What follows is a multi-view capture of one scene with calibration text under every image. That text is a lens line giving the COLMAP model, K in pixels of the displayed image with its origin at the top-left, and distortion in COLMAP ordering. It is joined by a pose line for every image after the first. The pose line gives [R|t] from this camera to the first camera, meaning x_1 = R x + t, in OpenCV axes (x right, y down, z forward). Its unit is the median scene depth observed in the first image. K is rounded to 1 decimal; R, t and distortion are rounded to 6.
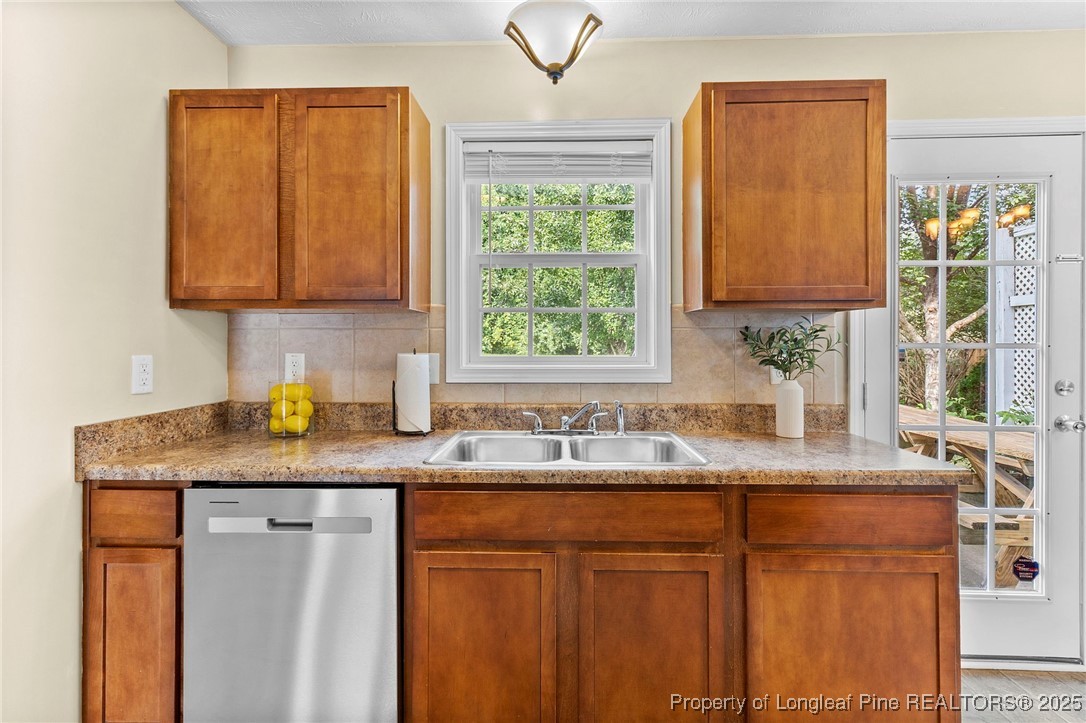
lens RADIAL K [[504.5, 0, 544.8], [0, 504.5, 340.4], [0, 0, 1]] dist [0.000146, 0.000324]
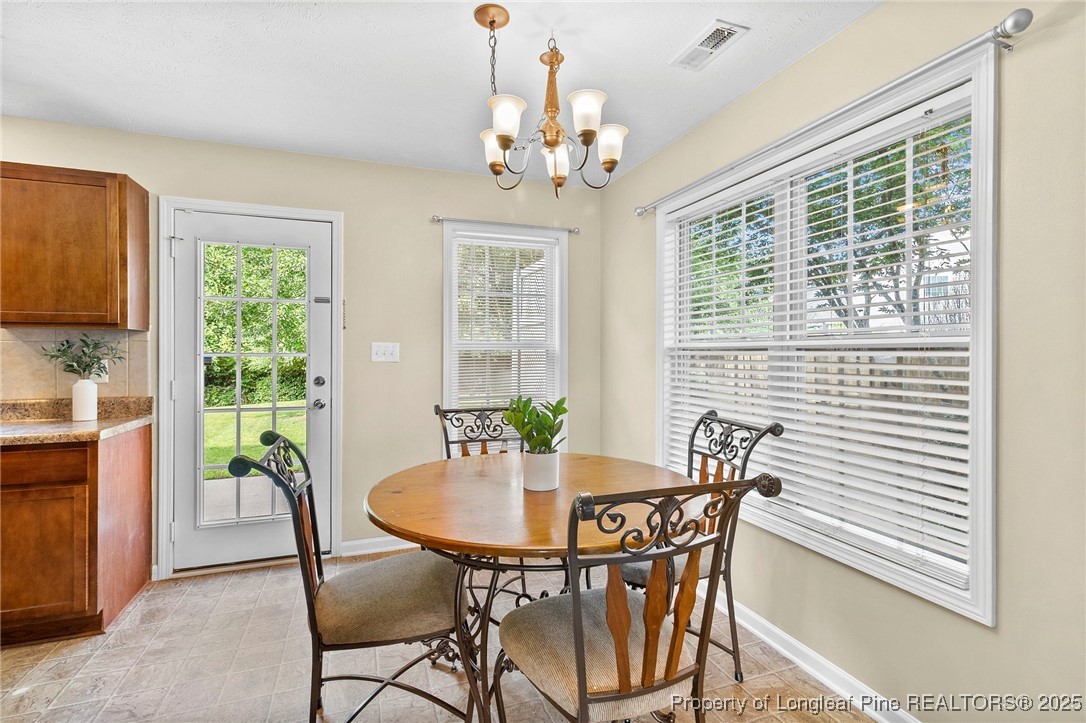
lens RADIAL K [[504.5, 0, 549.2], [0, 504.5, 354.1], [0, 0, 1]] dist [0.000146, 0.000324]
pose [[0.922190, 0.001295, 0.386734, 1.249865], [-0.003510, 0.999981, 0.005021, -0.002331], [-0.386720, -0.005988, 0.922178, -0.847017]]
